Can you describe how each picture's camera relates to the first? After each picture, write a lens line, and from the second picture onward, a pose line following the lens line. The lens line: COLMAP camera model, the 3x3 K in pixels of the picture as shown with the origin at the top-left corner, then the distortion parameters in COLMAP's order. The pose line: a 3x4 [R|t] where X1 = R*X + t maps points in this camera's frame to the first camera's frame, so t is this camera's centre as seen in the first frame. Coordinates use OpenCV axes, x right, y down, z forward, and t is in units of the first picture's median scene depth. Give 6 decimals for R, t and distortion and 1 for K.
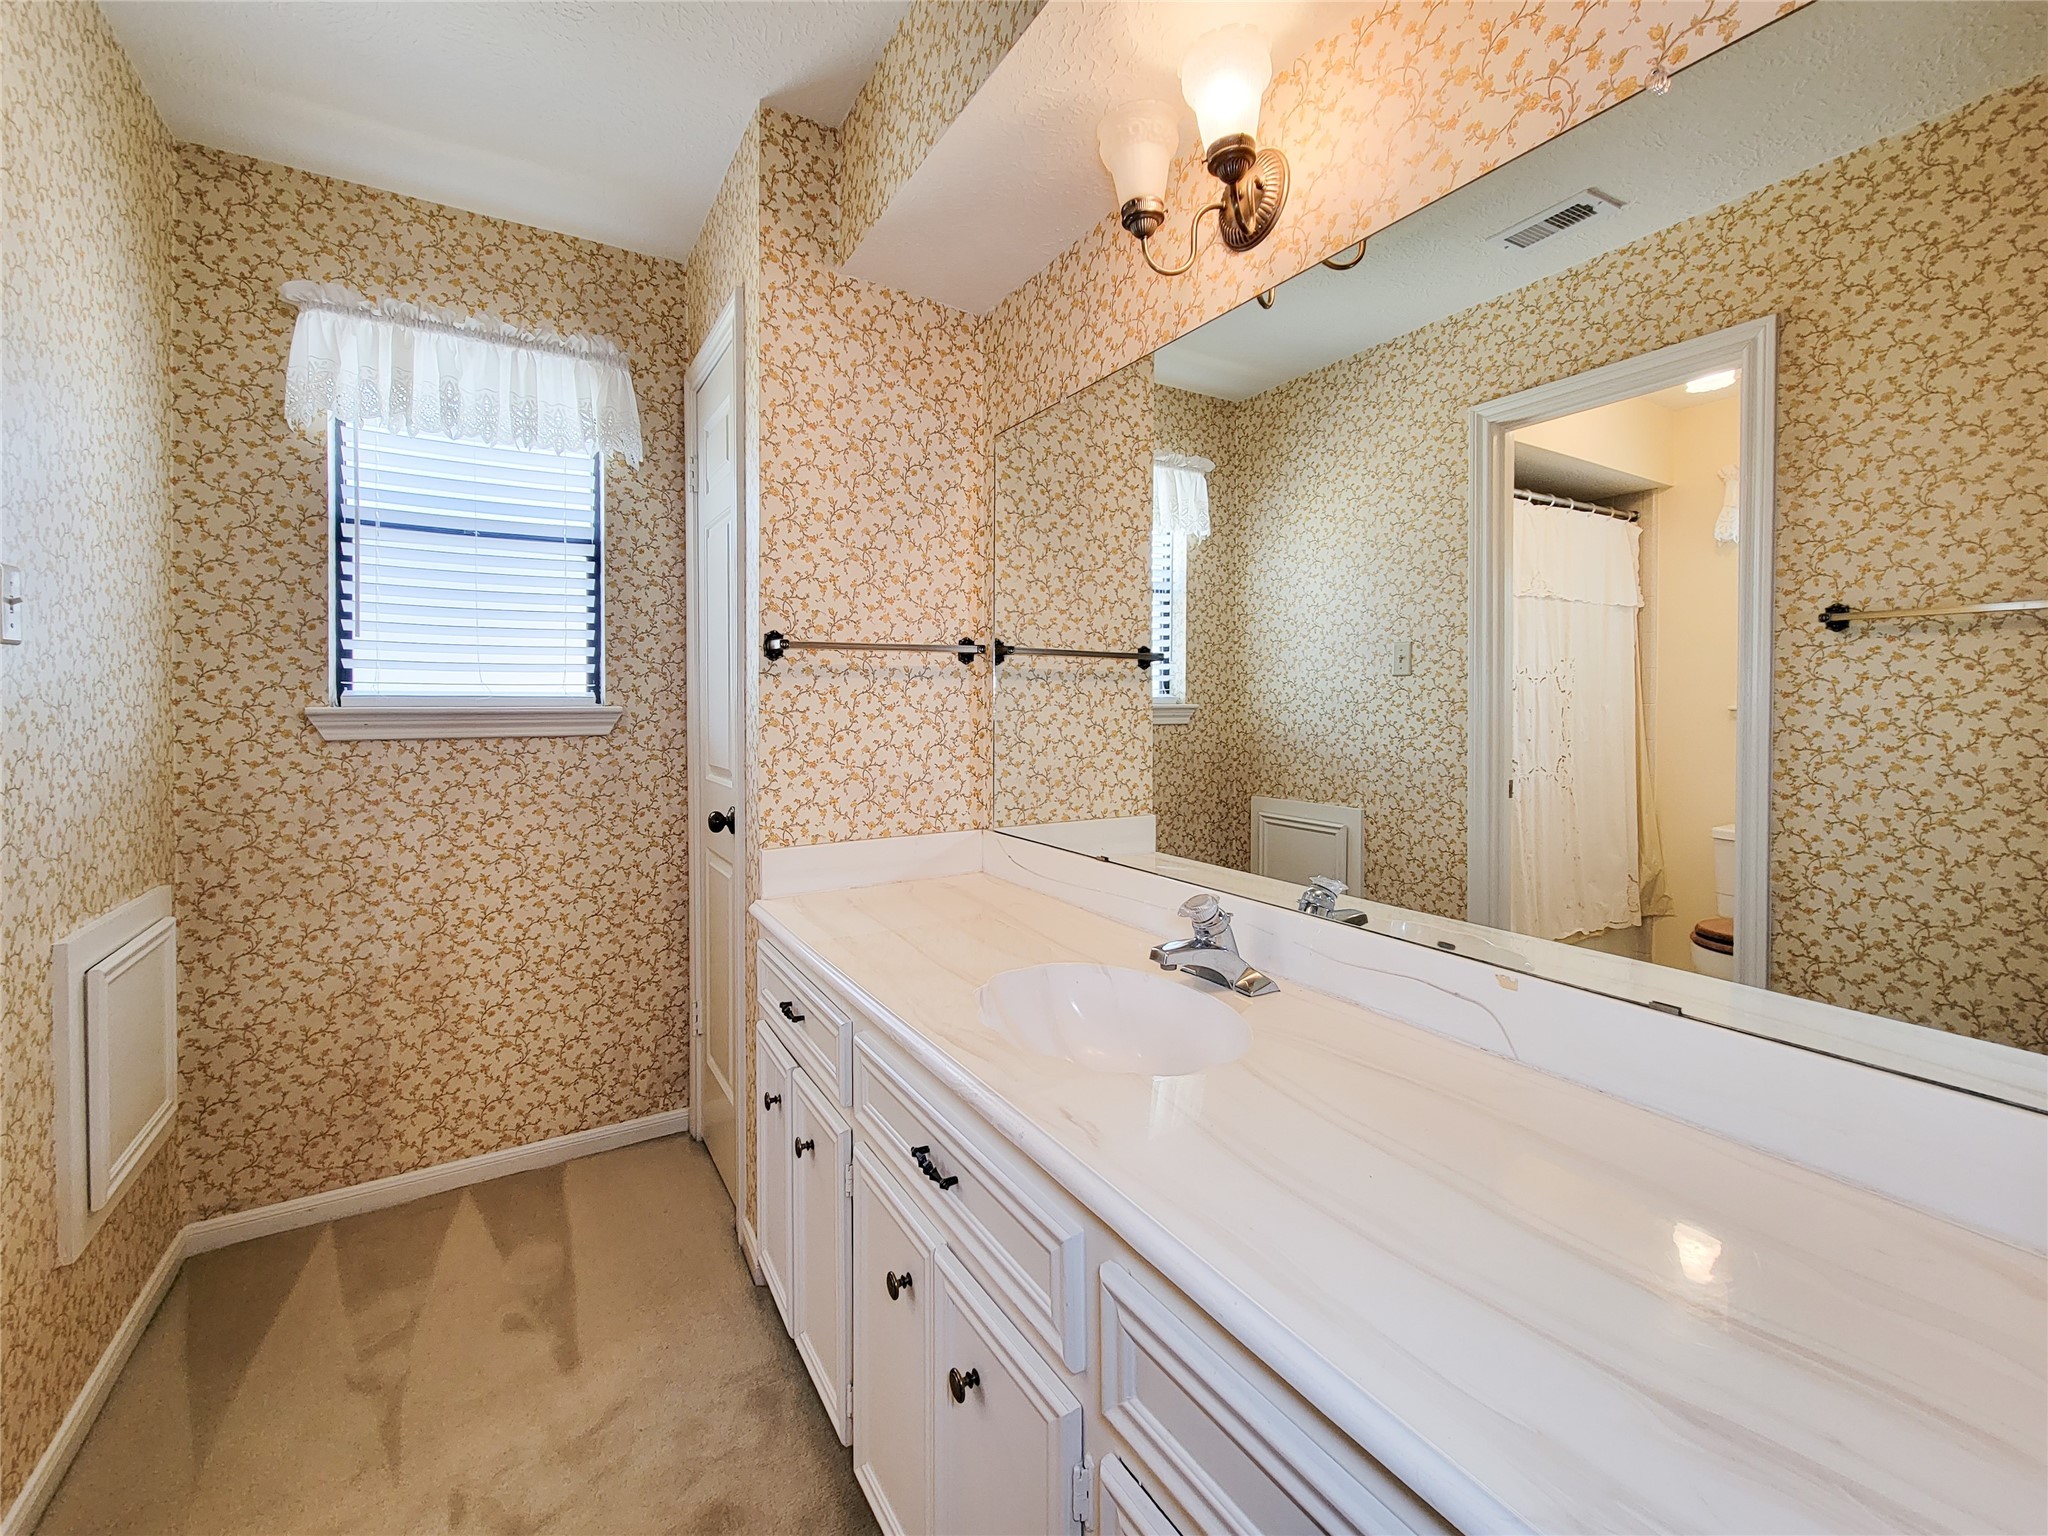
lens RADIAL K [[884.2, 0, 1037.3], [0, 884.2, 763.8], [0, 0, 1]] dist [0.002156, -0.003480]
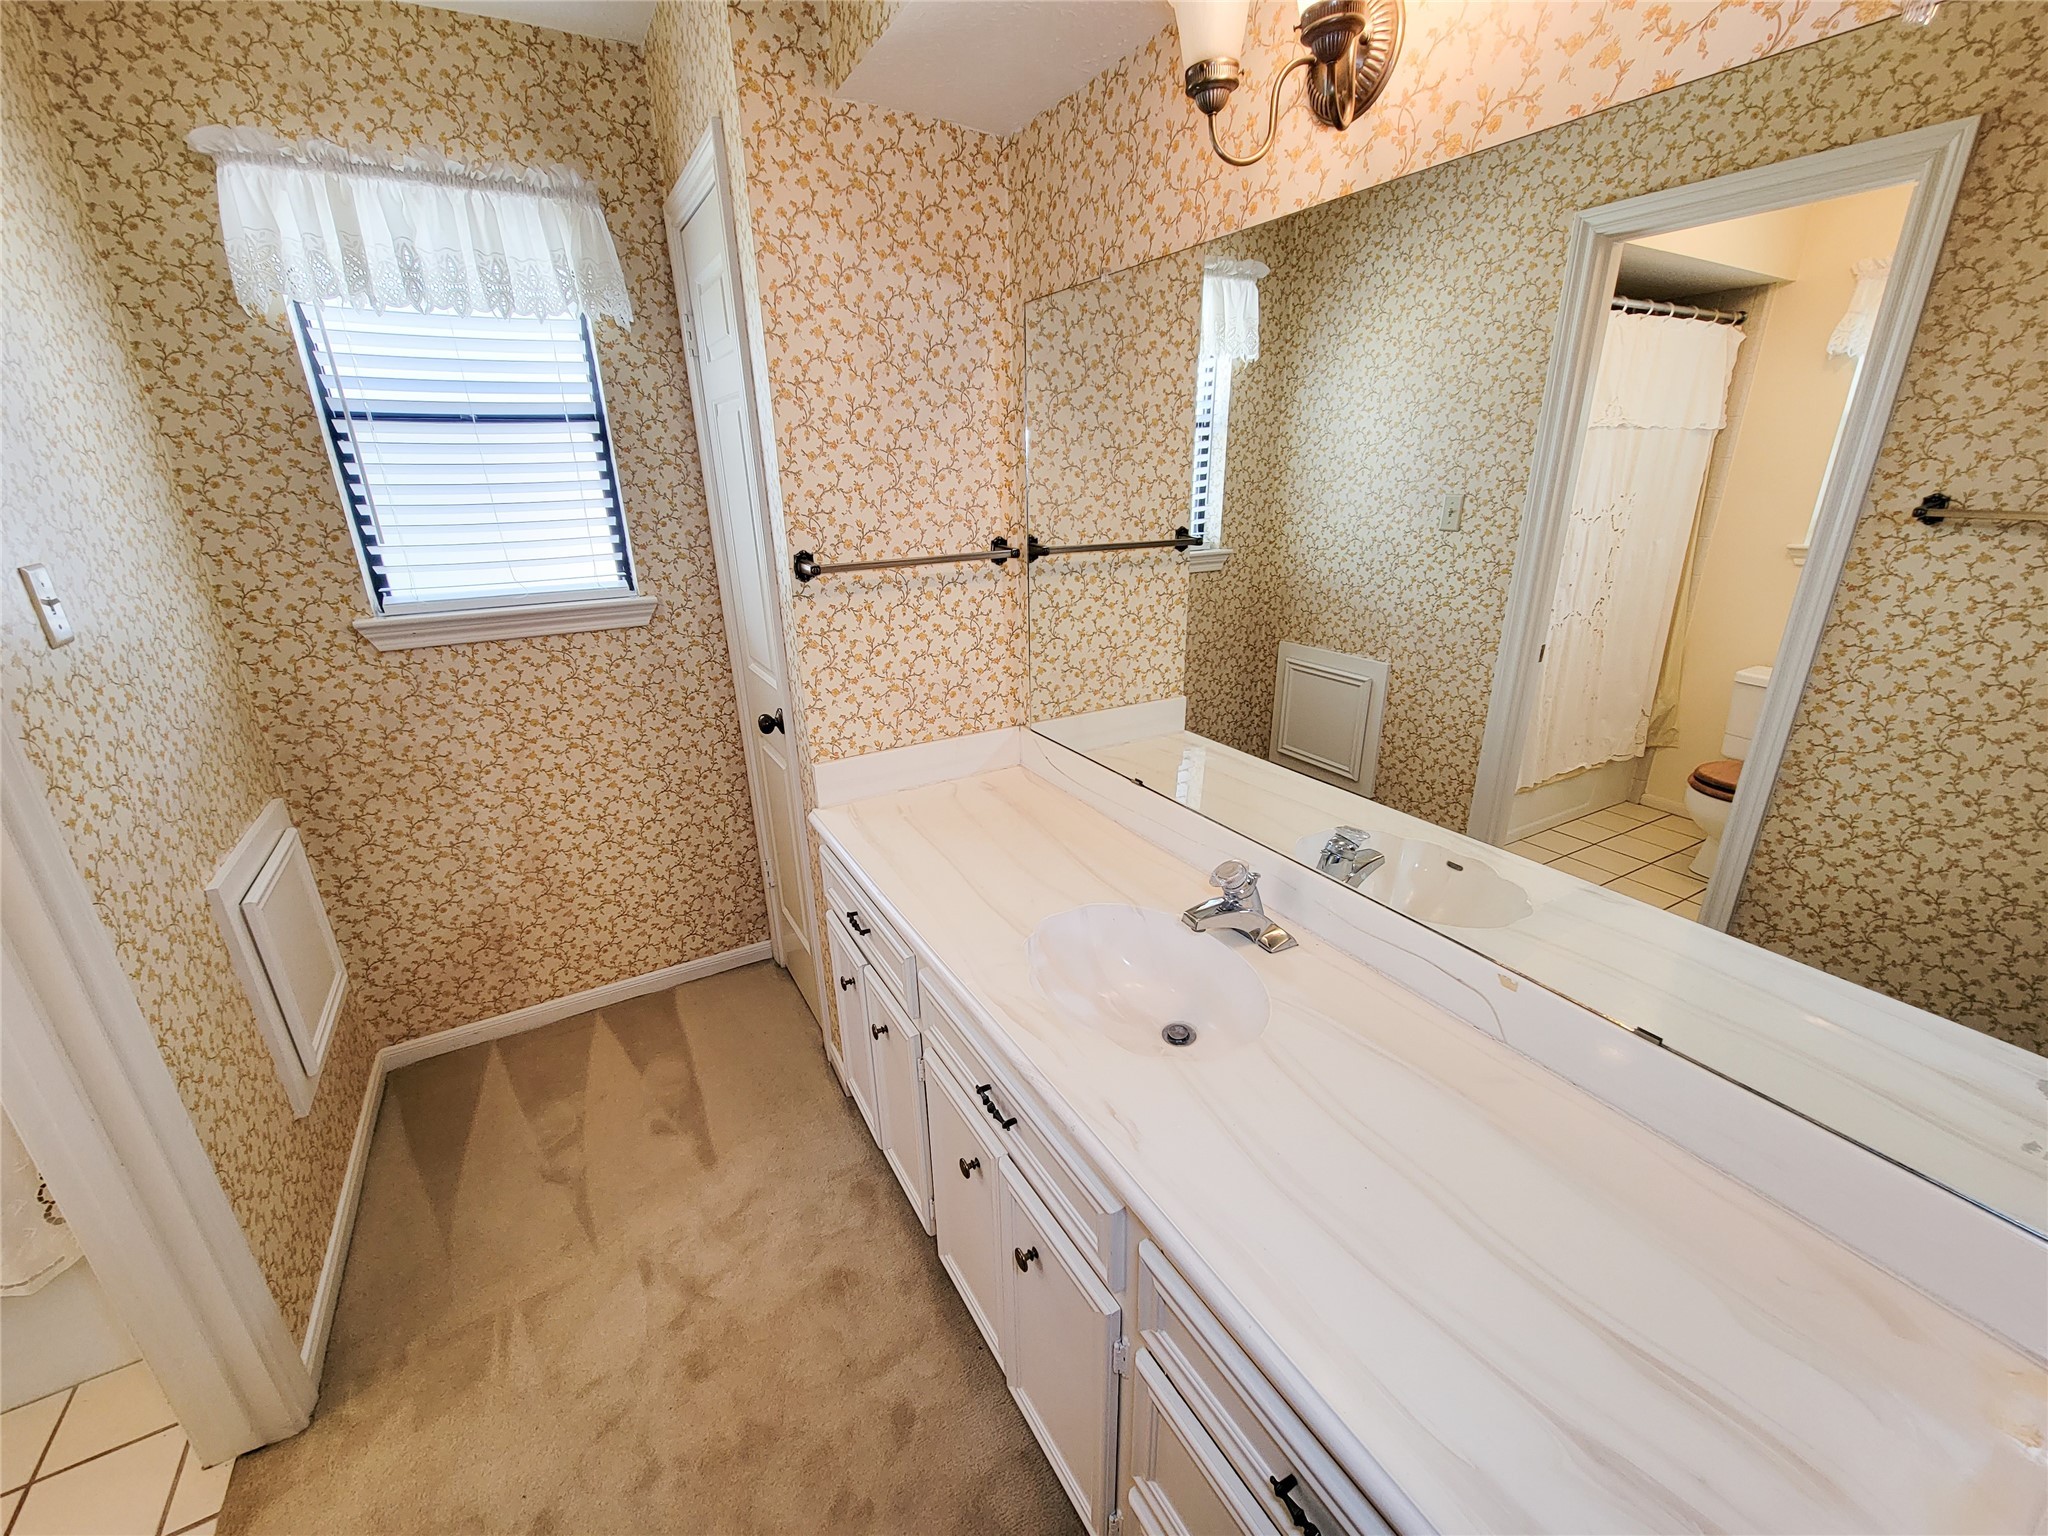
lens RADIAL K [[844.4, 0, 1032.8], [0, 844.4, 778.3], [0, 0, 1]] dist [0.000998, -0.002631]
pose [[0.999551, -0.006987, -0.029138, -0.018278], [0.016494, 0.940152, 0.340355, -0.208816], [0.025016, -0.340682, 0.939846, 0.044541]]
